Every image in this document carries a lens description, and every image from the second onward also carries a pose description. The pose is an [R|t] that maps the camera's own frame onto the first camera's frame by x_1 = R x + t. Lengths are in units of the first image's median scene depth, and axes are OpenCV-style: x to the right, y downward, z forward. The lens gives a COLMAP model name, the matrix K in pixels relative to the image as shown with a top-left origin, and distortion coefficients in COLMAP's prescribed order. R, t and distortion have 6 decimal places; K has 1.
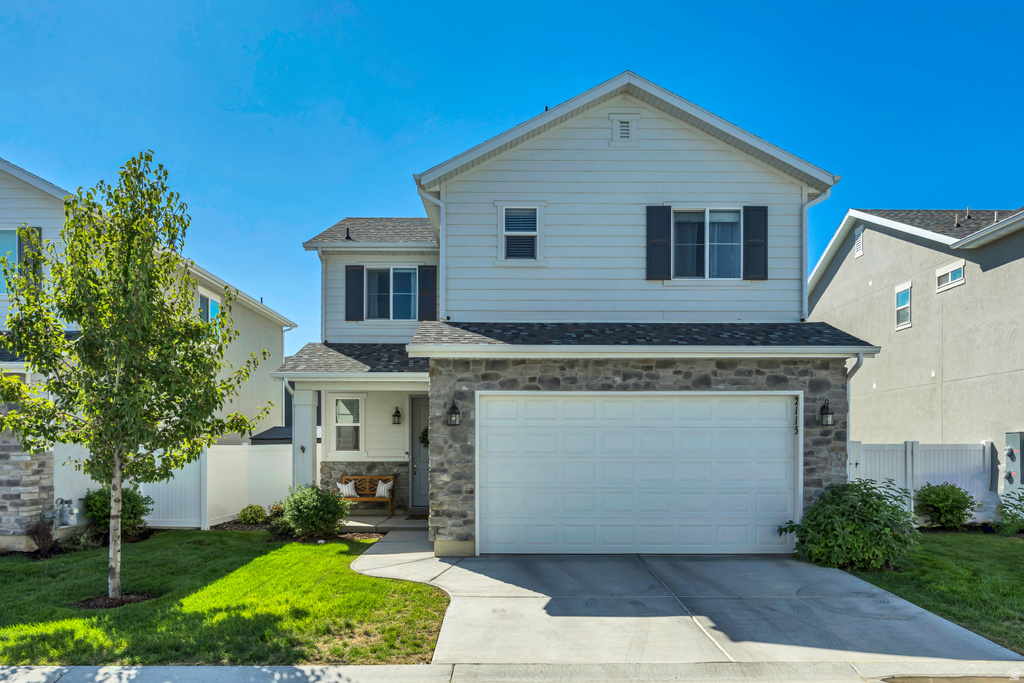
lens RADIAL K [[649.4, 0, 500.8], [0, 649.4, 346.4], [0, 0, 1]] dist [-0.014643, 0.002259]
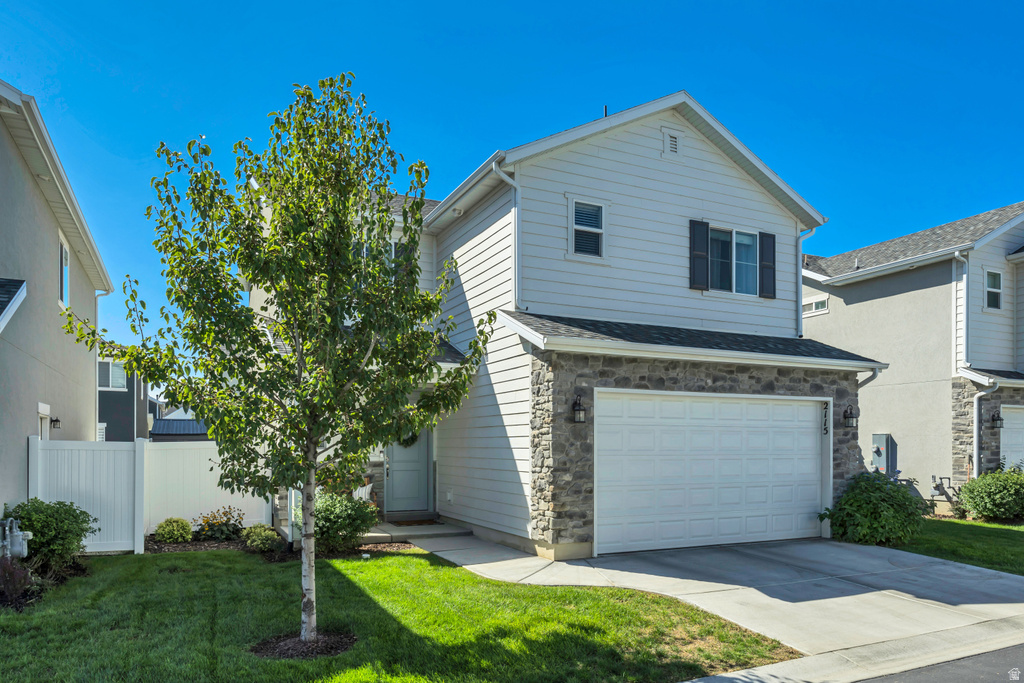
lens RADIAL K [[678.1, 0, 512.3], [0, 678.1, 336.6], [0, 0, 1]] dist [-0.009437, 0.002035]
pose [[0.903786, 0.067988, 0.422549, -0.584720], [-0.065764, 0.997638, -0.019858, 0.020571], [-0.422901, -0.009841, 0.906122, 0.129240]]
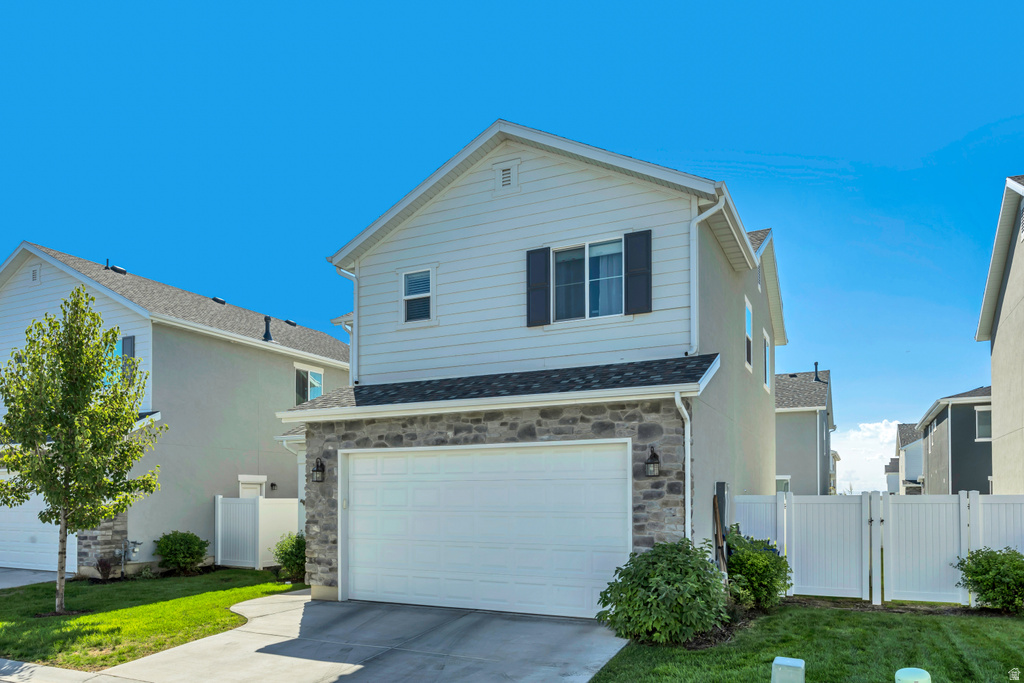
lens RADIAL K [[678.1, 0, 478.7], [0, 678.1, 370.9], [0, 0, 1]] dist [-0.009437, 0.002035]
pose [[0.897607, -0.084531, -0.432615, 0.684593], [0.072249, 0.996381, -0.044783, 0.003479], [0.434835, 0.008941, 0.900466, 0.064362]]
